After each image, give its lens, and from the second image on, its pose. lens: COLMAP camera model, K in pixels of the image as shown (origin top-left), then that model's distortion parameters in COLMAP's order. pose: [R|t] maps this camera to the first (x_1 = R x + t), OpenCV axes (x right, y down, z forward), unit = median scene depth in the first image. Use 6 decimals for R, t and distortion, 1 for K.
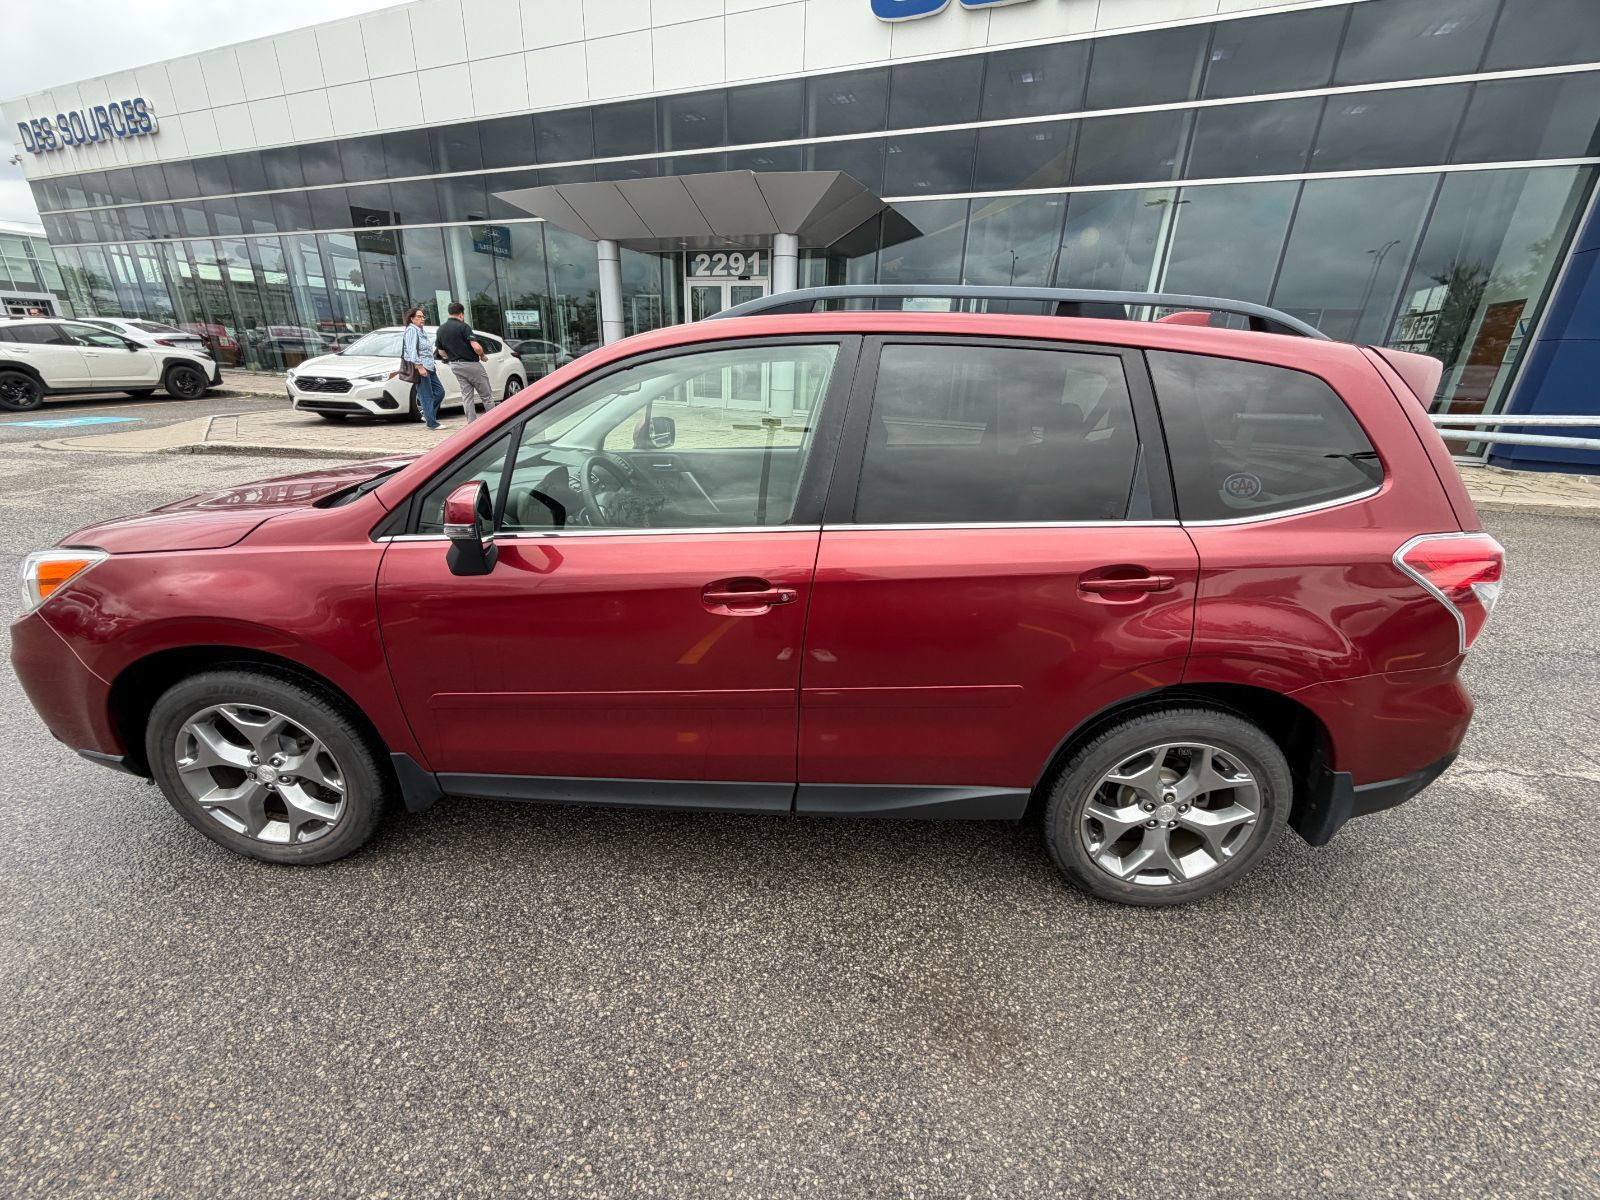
lens RADIAL K [[650.8, 0, 755.3], [0, 650.8, 607.7], [0, 0, 1]] dist [0.003446, -0.000864]
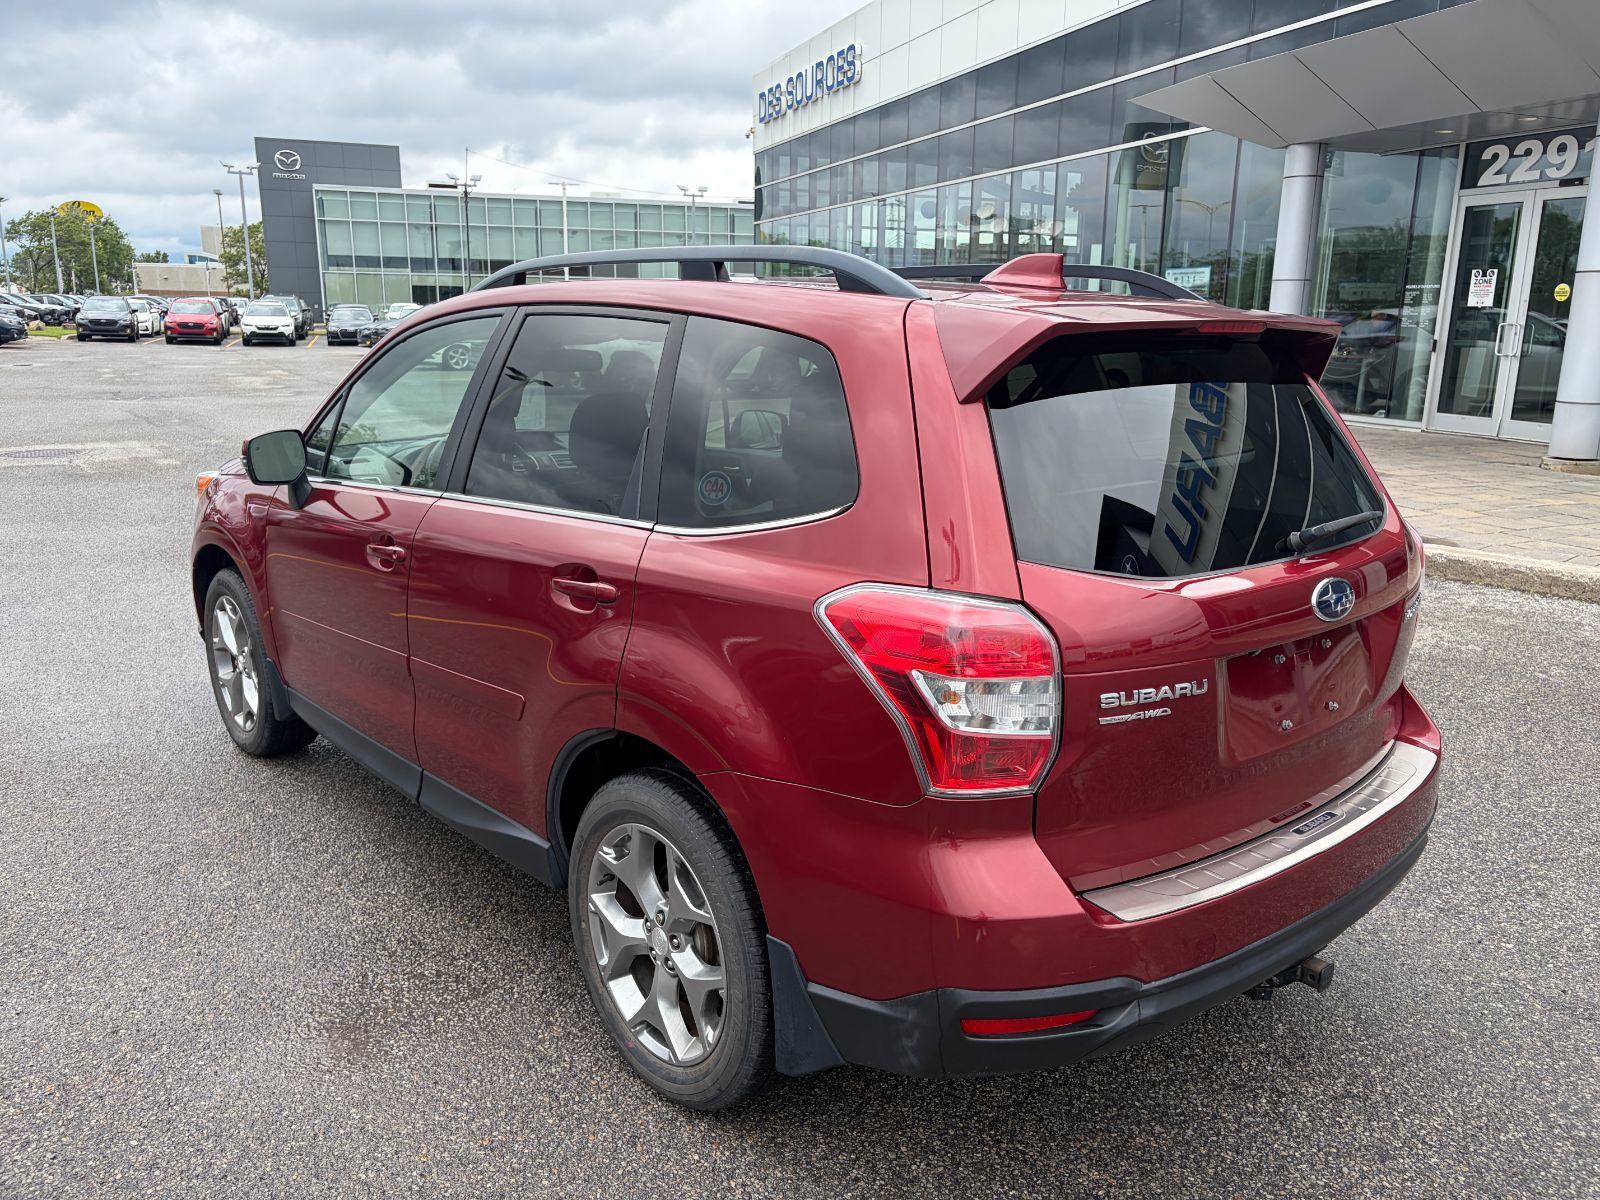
lens RADIAL K [[1207.5, 0, 738.7], [0, 1207.5, 592.4], [0, 0, 1]] dist [0.061038, -0.069407]
pose [[0.665313, 0.146412, -0.732067, 0.281975], [-0.265239, 0.962964, -0.048461, -0.001287], [0.697859, 0.226414, 0.679507, 0.013870]]
